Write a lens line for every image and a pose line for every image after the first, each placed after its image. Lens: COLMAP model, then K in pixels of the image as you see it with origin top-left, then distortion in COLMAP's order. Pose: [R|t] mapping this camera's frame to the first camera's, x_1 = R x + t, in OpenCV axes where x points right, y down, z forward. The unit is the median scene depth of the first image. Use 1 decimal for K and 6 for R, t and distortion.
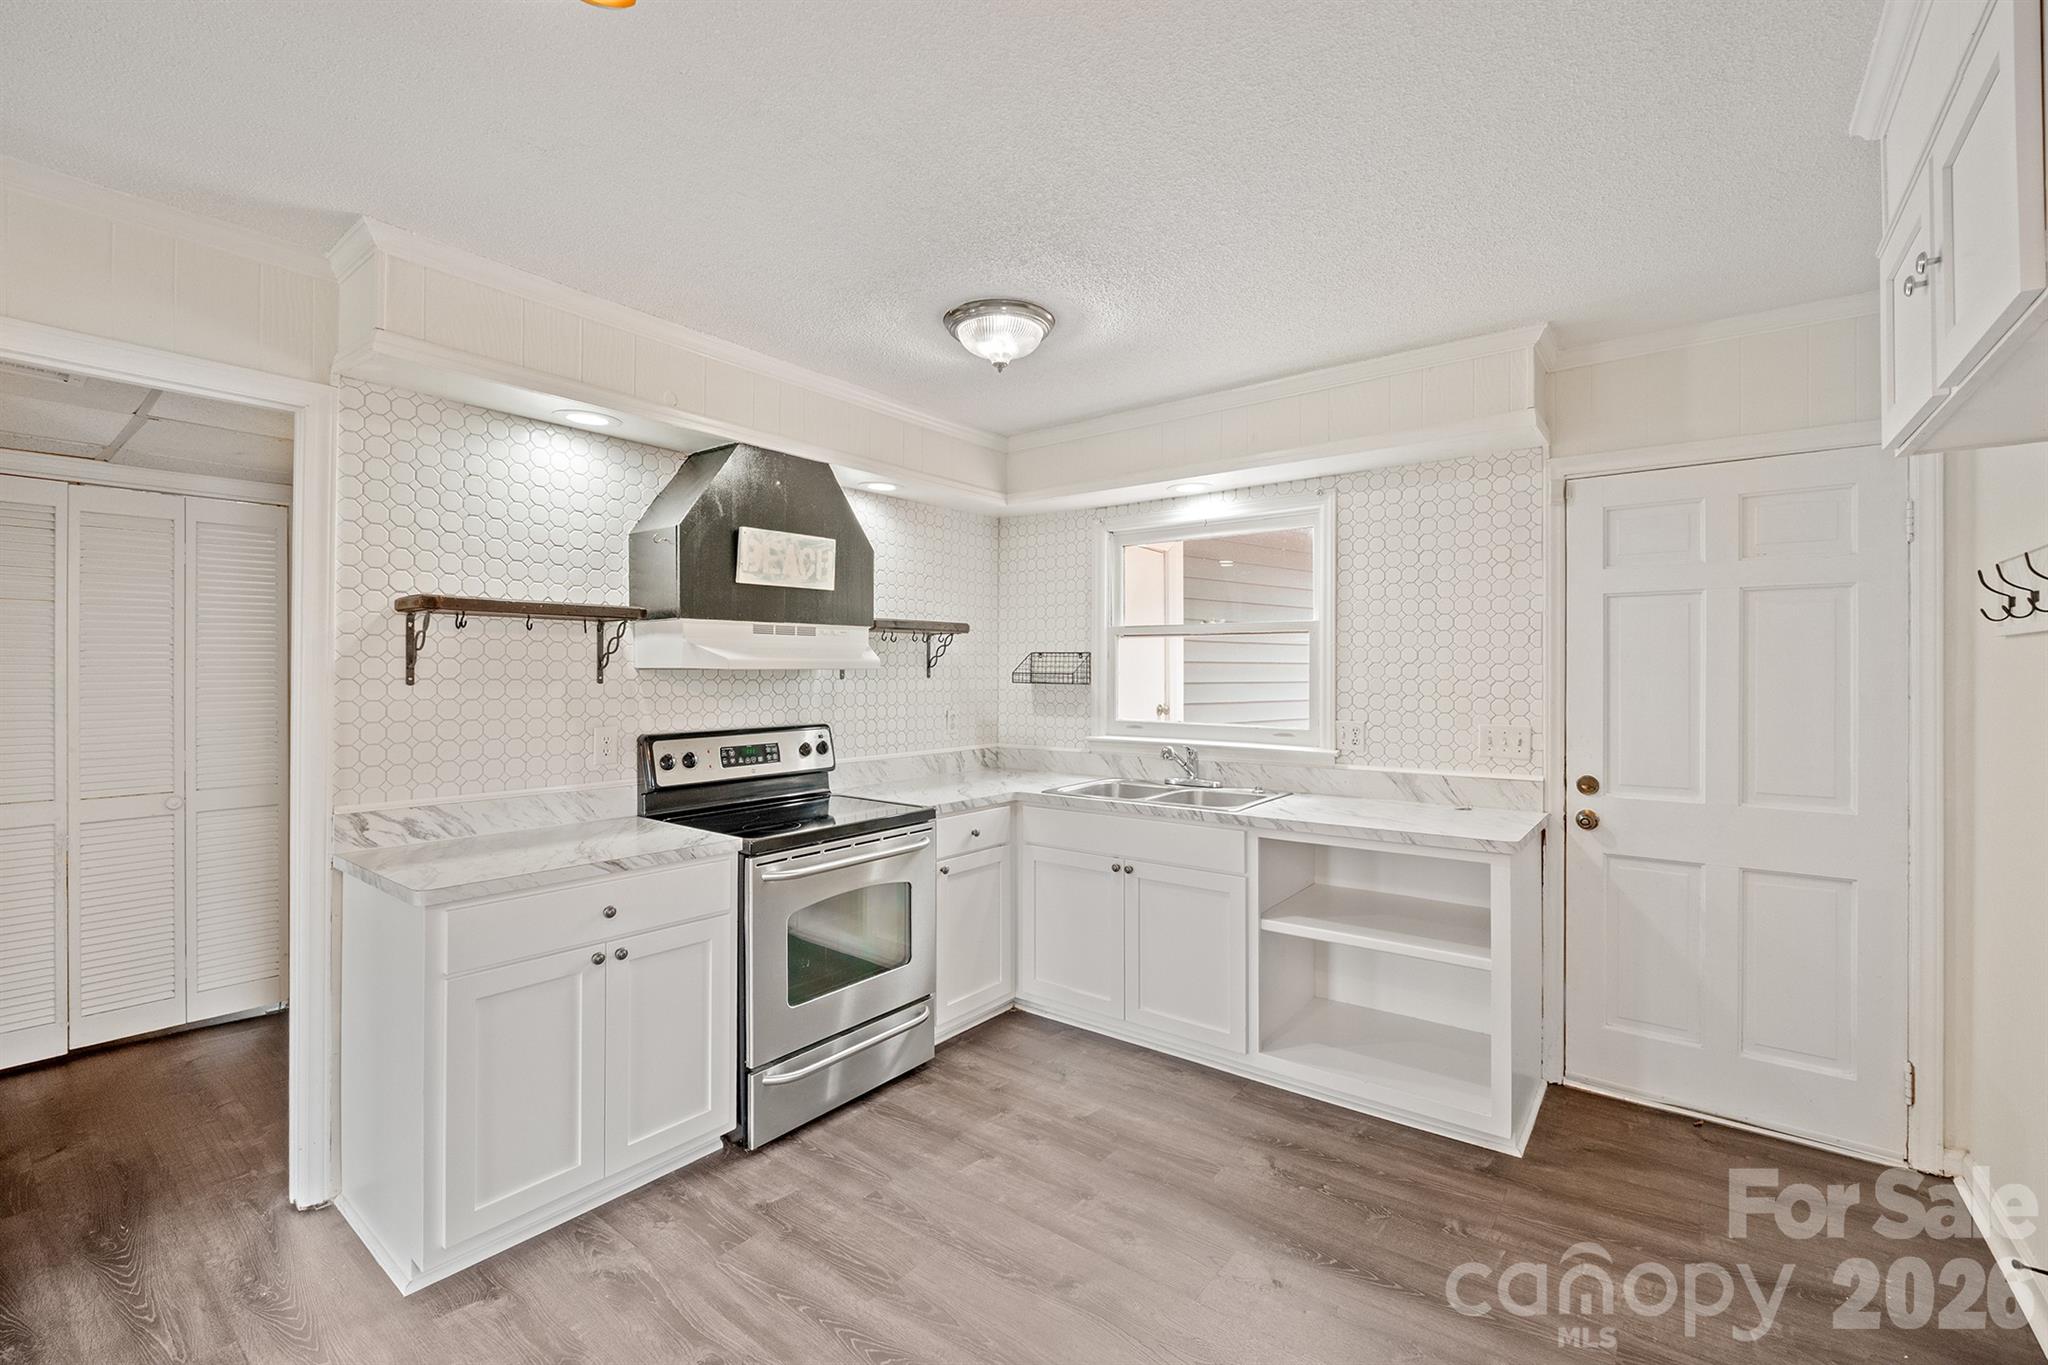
lens RADIAL K [[859.9, 0, 1028.5], [0, 859.9, 670.1], [0, 0, 1]] dist [-0.008737, -0.000594]
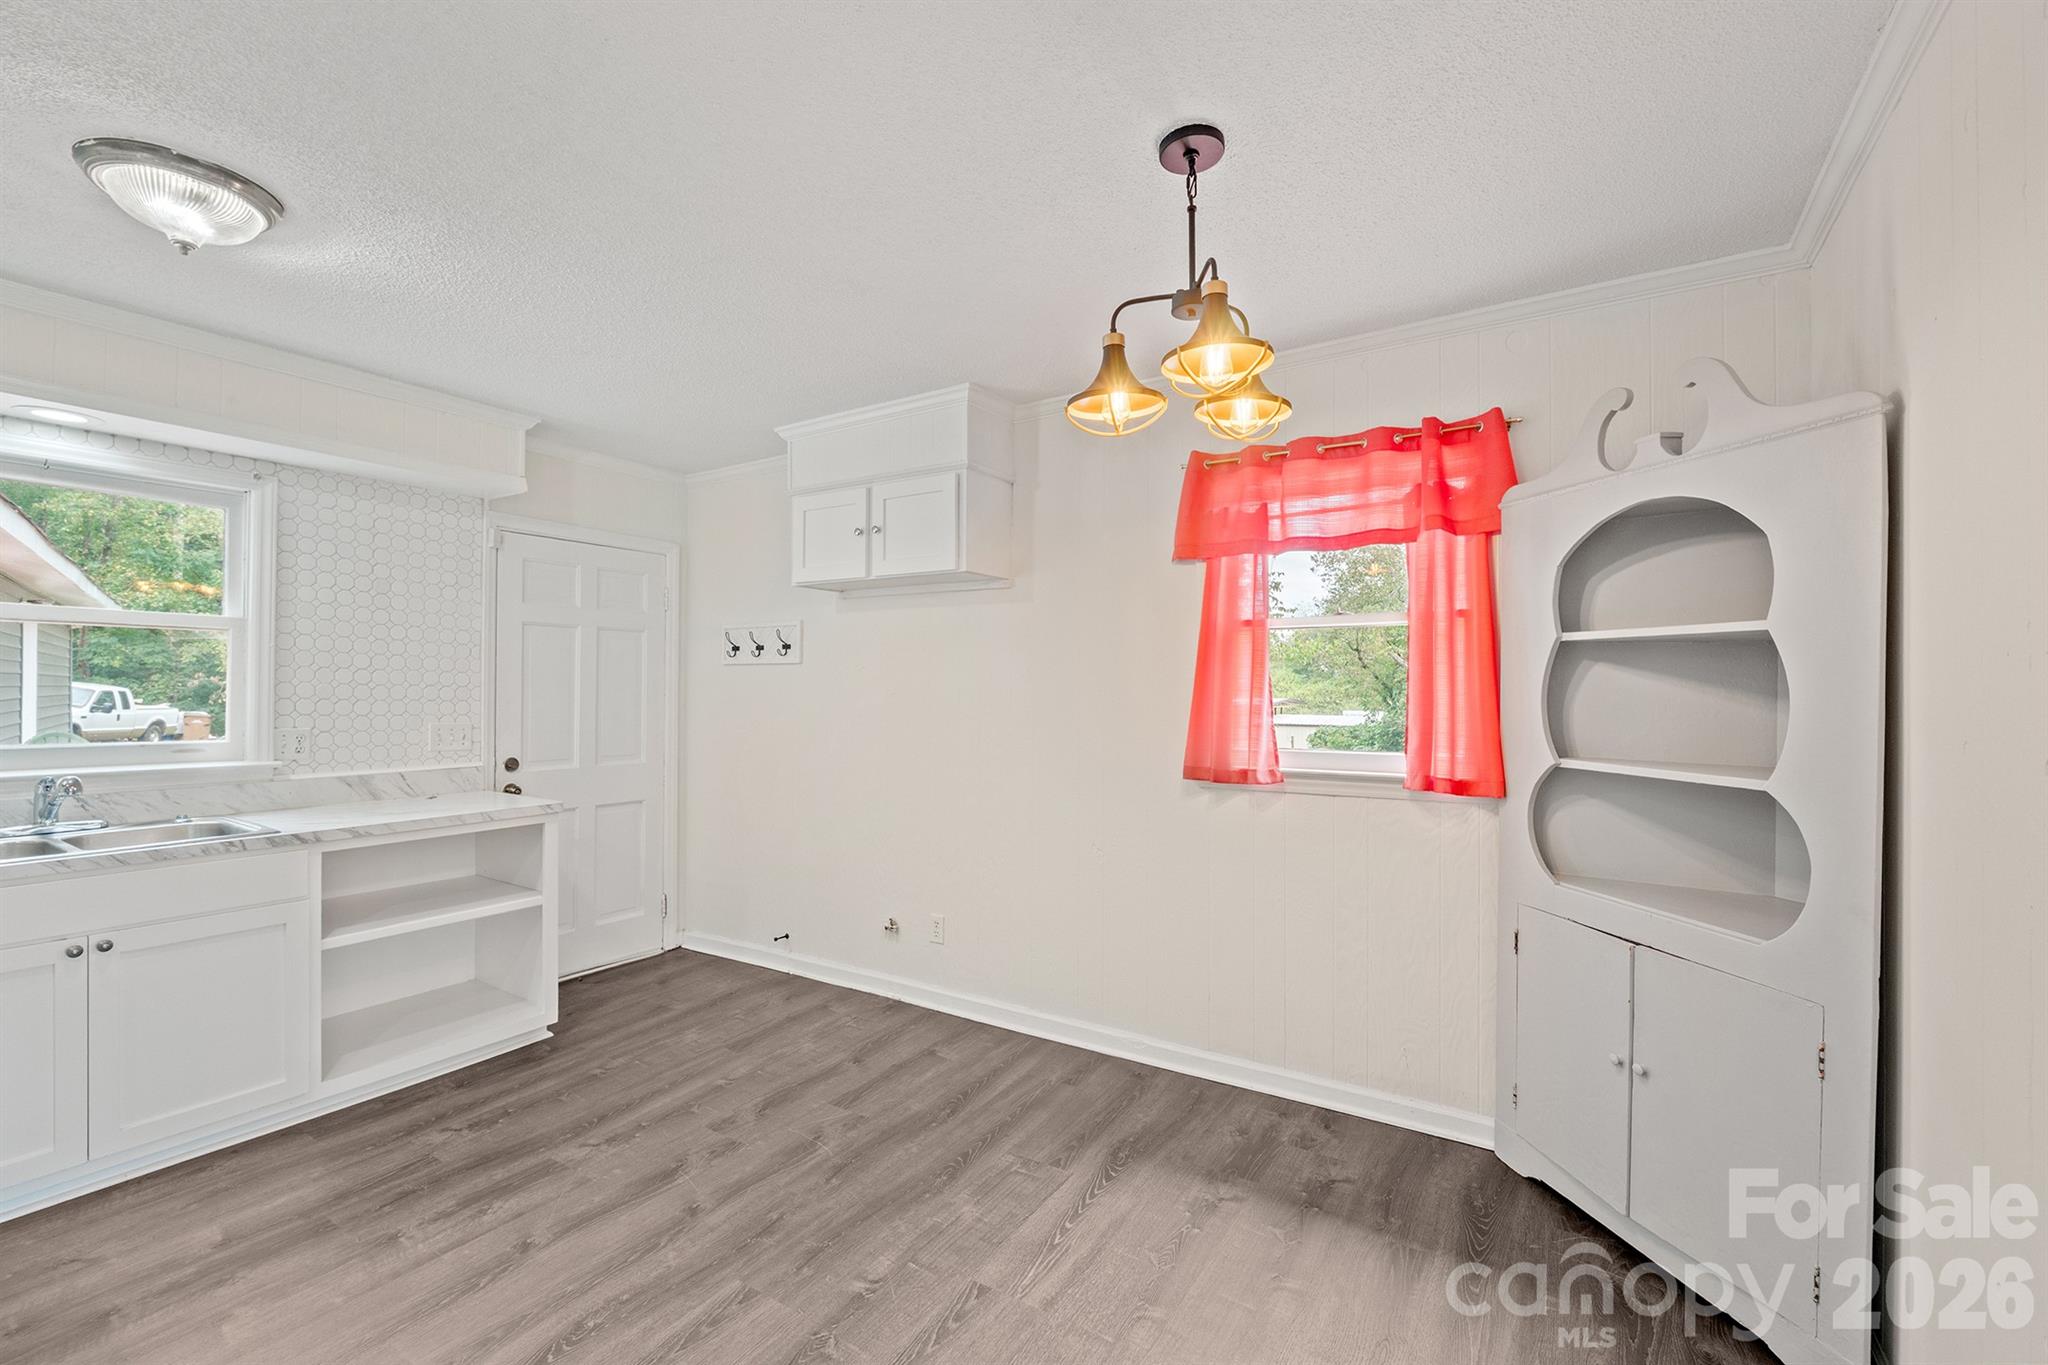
lens RADIAL K [[859.9, 0, 1024.2], [0, 859.9, 688.3], [0, 0, 1]] dist [-0.008737, -0.000594]
pose [[-0.086359, -0.000410, 0.996264, -0.721506], [-0.007862, 0.999969, -0.000270, 0.010300], [-0.996233, -0.007856, -0.086360, 0.319737]]
